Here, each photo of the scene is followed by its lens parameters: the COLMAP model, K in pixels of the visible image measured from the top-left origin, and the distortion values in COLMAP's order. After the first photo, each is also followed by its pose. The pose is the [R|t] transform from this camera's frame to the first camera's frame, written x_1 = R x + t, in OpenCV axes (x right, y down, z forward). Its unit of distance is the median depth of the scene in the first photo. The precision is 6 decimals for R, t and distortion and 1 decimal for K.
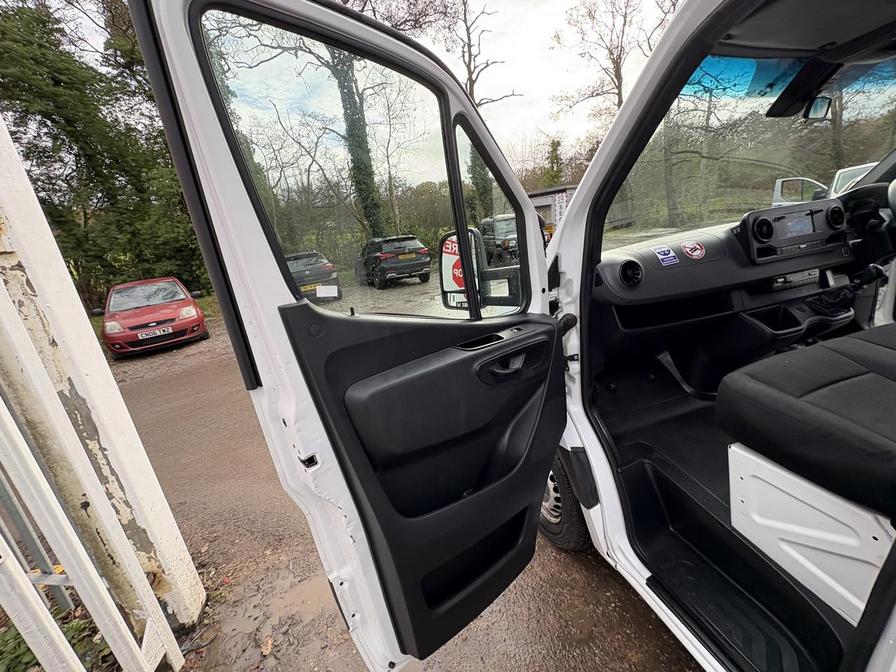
lens RADIAL K [[358.6, 0, 445.5], [0, 358.6, 338.3], [0, 0, 1]] dist [-0.000042, -0.000036]
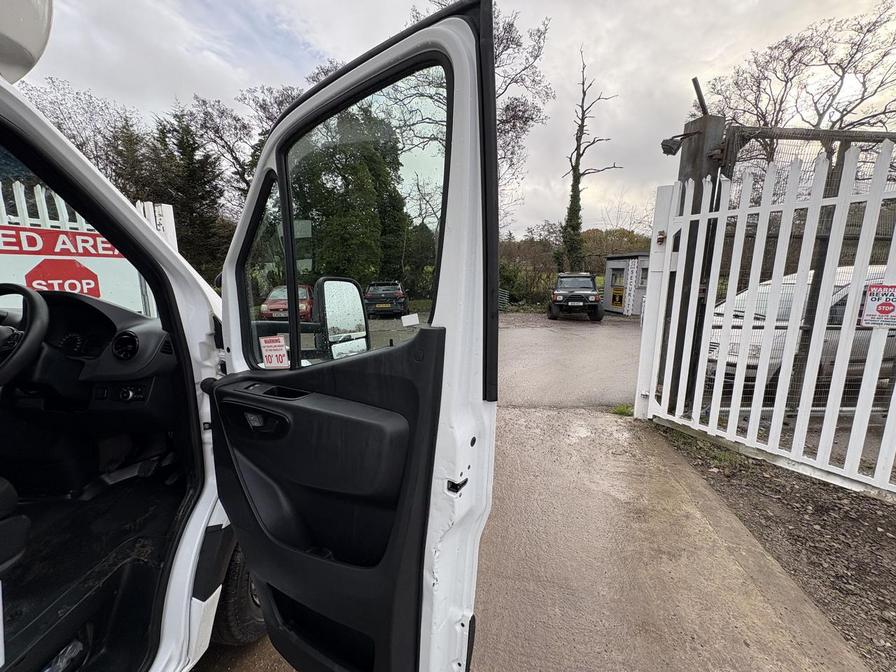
lens RADIAL K [[358.6, 0, 451.0], [0, 358.6, 337.8], [0, 0, 1]] dist [-0.000042, -0.000036]
pose [[0.894541, 0.195987, -0.401728, 0.403200], [-0.234031, 0.971074, -0.047378, -0.011716], [0.380823, 0.136399, 0.914532, -0.161503]]
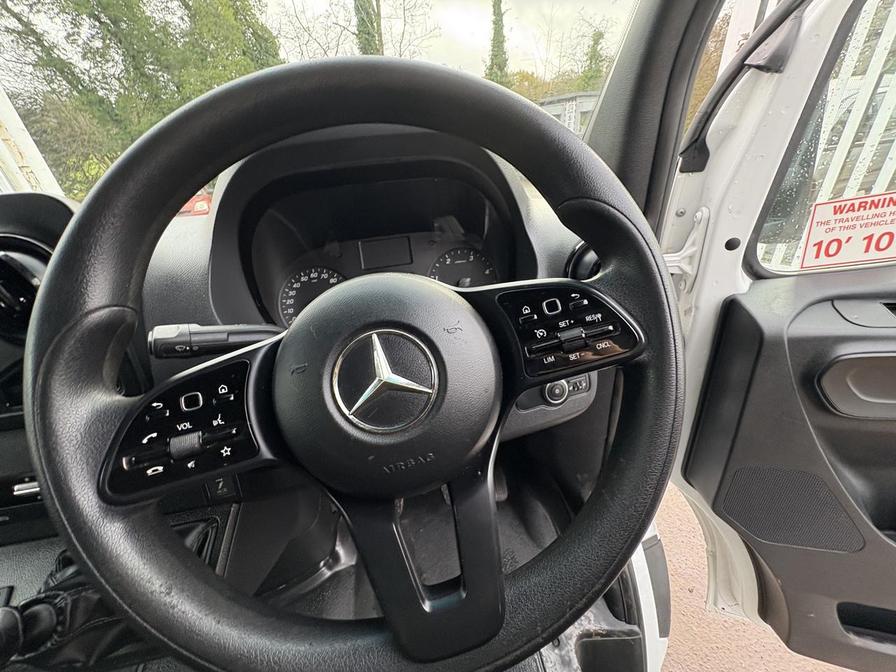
lens RADIAL K [[358.6, 0, 450.4], [0, 358.6, 336.2], [0, 0, 1]] dist [-0.000042, -0.000036]
pose [[0.985437, 0.109775, -0.129859, 0.256220], [-0.077485, 0.969691, 0.231722, 0.008629], [0.151360, -0.218286, 0.964076, -0.140929]]
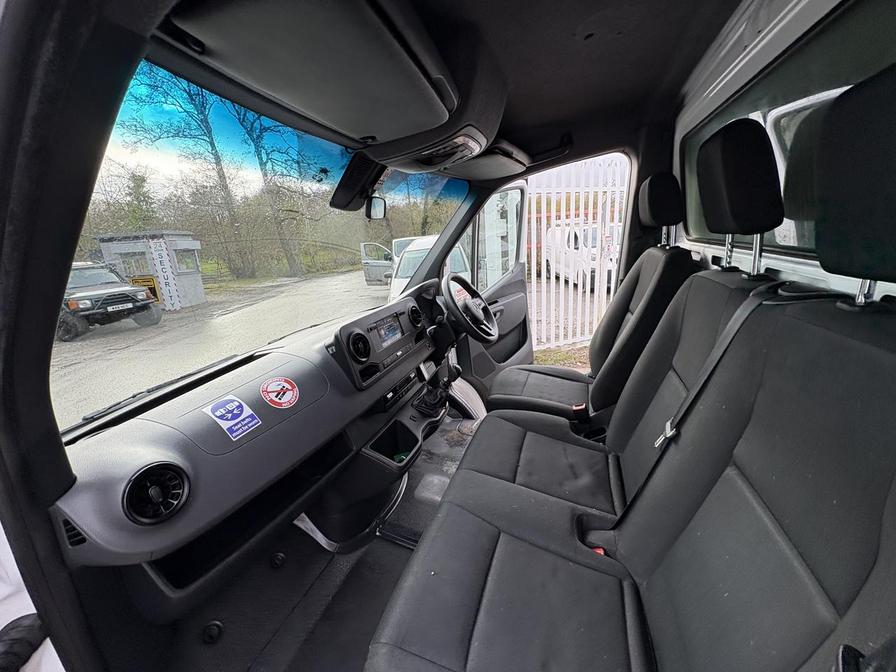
lens RADIAL K [[358.6, 0, 445.0], [0, 358.6, 338.2], [0, 0, 1]] dist [-0.000042, -0.000036]
pose [[0.598786, -0.139003, 0.788755, 0.052701], [0.232409, 0.972605, -0.005031, -0.037978], [-0.766447, 0.186326, 0.614688, 0.051186]]
